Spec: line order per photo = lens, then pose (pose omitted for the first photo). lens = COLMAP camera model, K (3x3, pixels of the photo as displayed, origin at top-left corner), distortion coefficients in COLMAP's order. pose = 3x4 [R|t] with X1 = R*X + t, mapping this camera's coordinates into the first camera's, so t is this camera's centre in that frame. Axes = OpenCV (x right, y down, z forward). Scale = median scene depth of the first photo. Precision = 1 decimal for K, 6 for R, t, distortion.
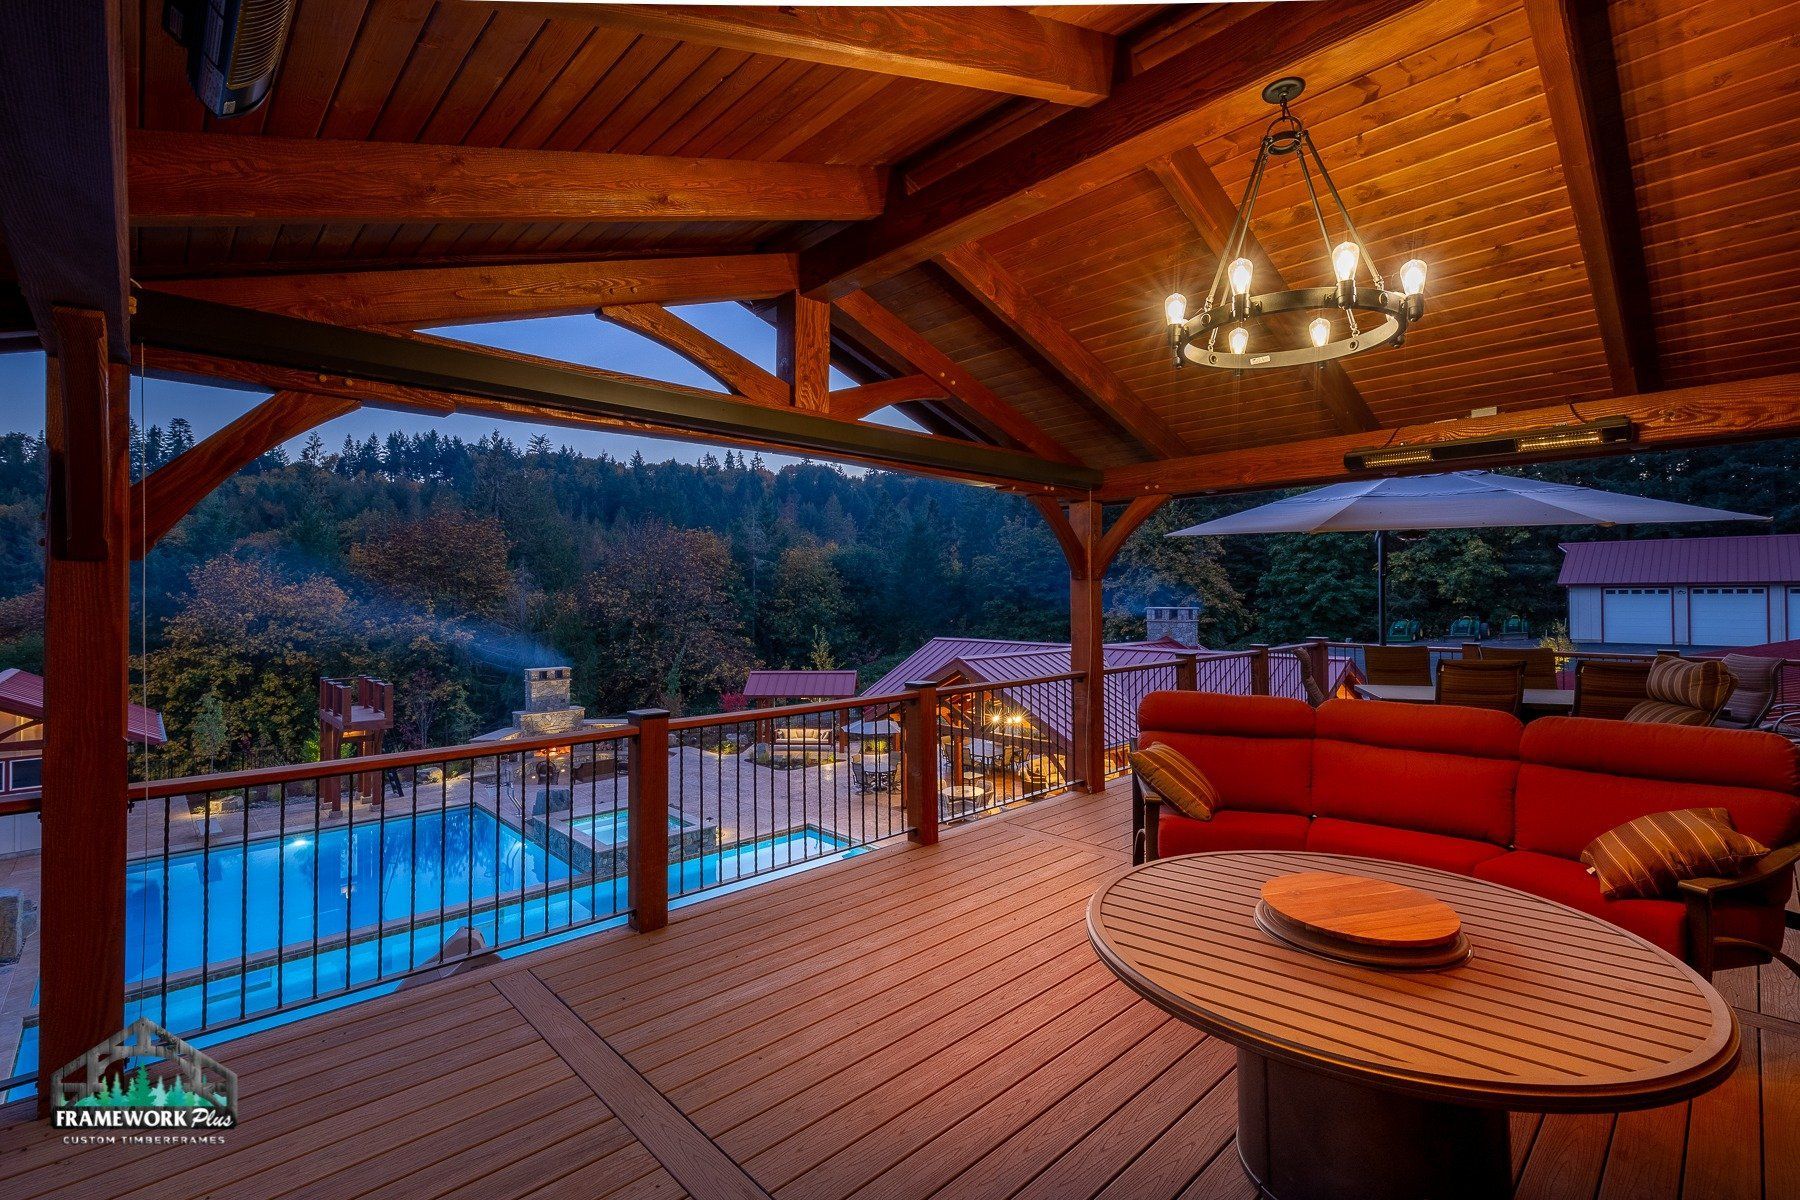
lens RADIAL K [[802.9, 0, 903.1], [0, 802.9, 590.3], [0, 0, 1]] dist [0.004826, -0.001115]
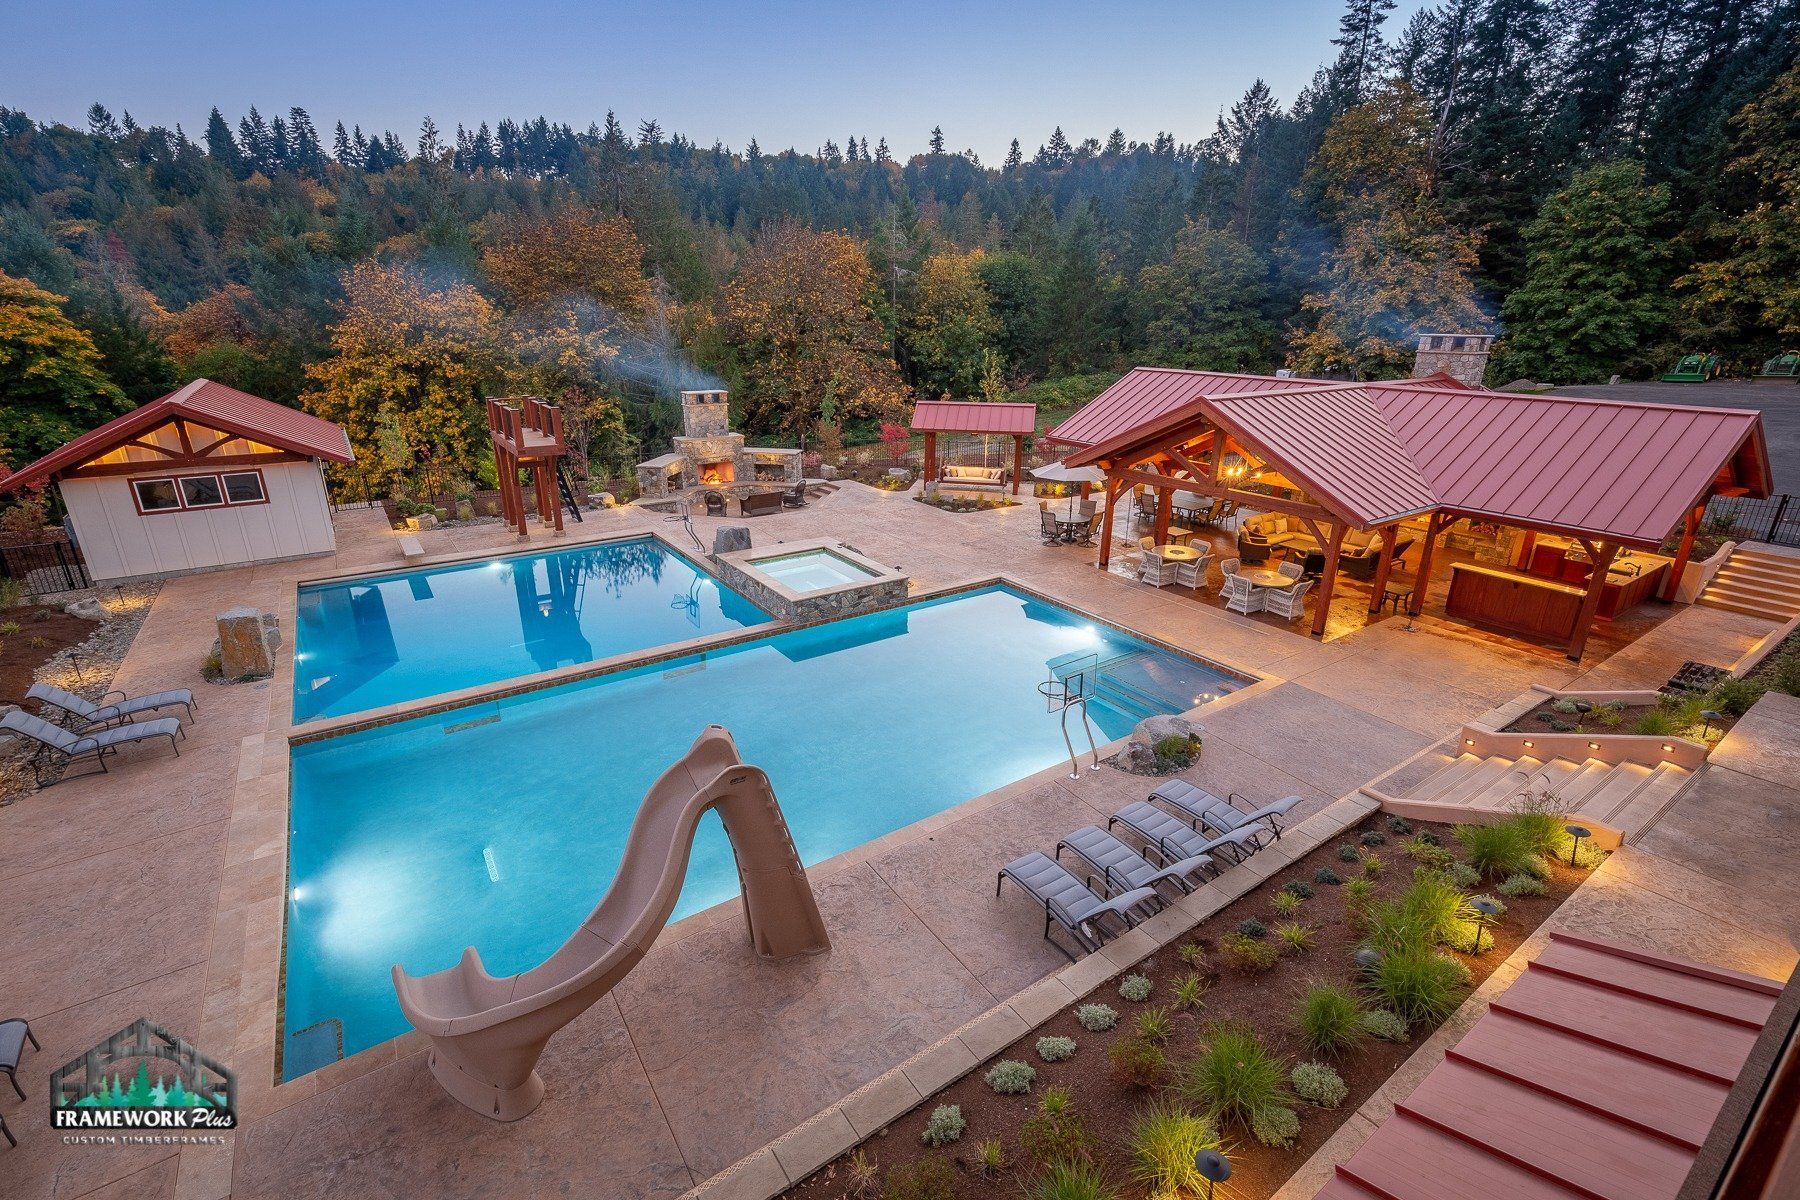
lens RADIAL K [[803.0, 0, 903.0], [0, 803.0, 601.6], [0, 0, 1]] dist [0.005750, -0.001500]
pose [[0.988378, 0.063682, -0.138036, -0.037189], [-0.012176, 0.938274, 0.345678, 0.000398], [0.151529, -0.339980, 0.928145, 0.045446]]
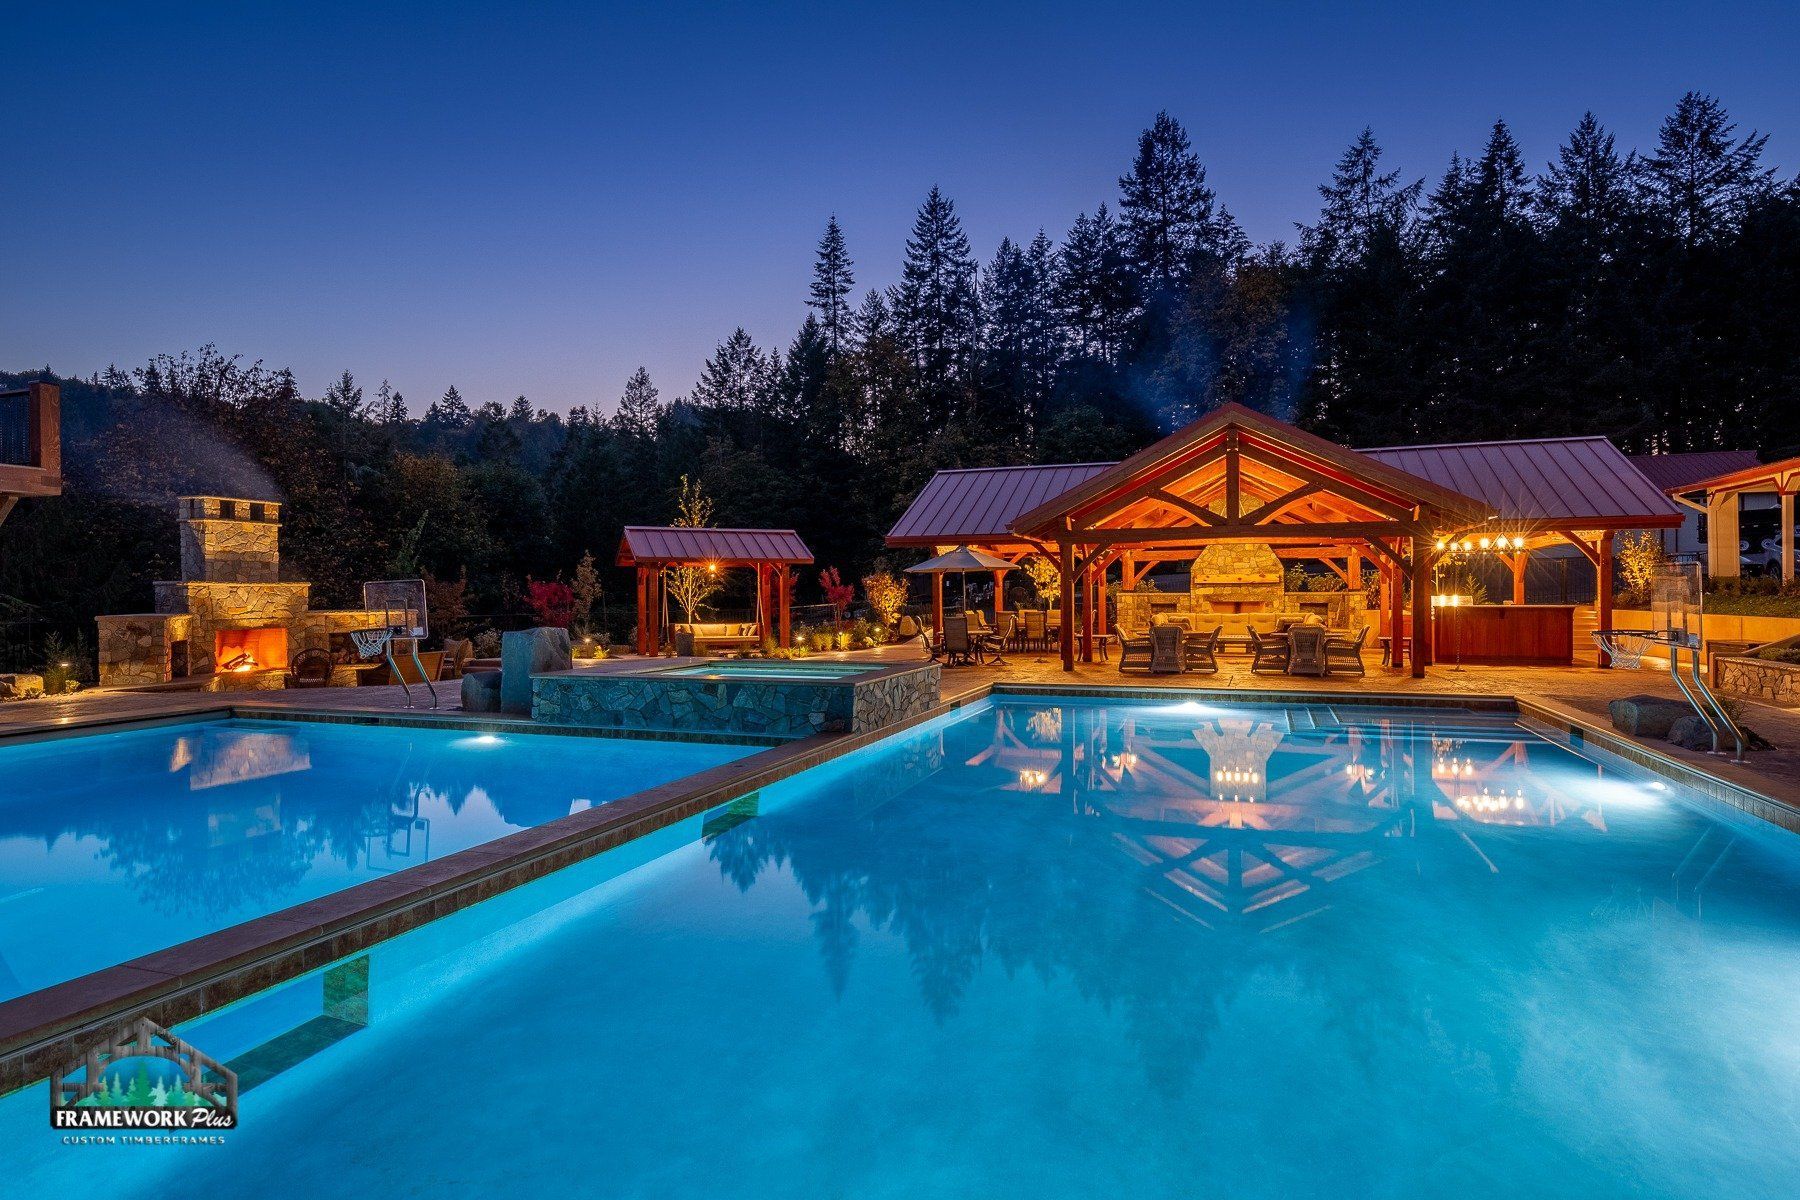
lens RADIAL K [[959.1, 0, 900.0], [0, 959.1, 600.0], [0, 0, 1]] dist [0.001130, -0.001142]
pose [[0.892705, -0.004730, 0.450617, -0.183846], [0.000907, 0.999962, 0.008700, 0.083392], [-0.450641, -0.007357, 0.892675, 0.153627]]
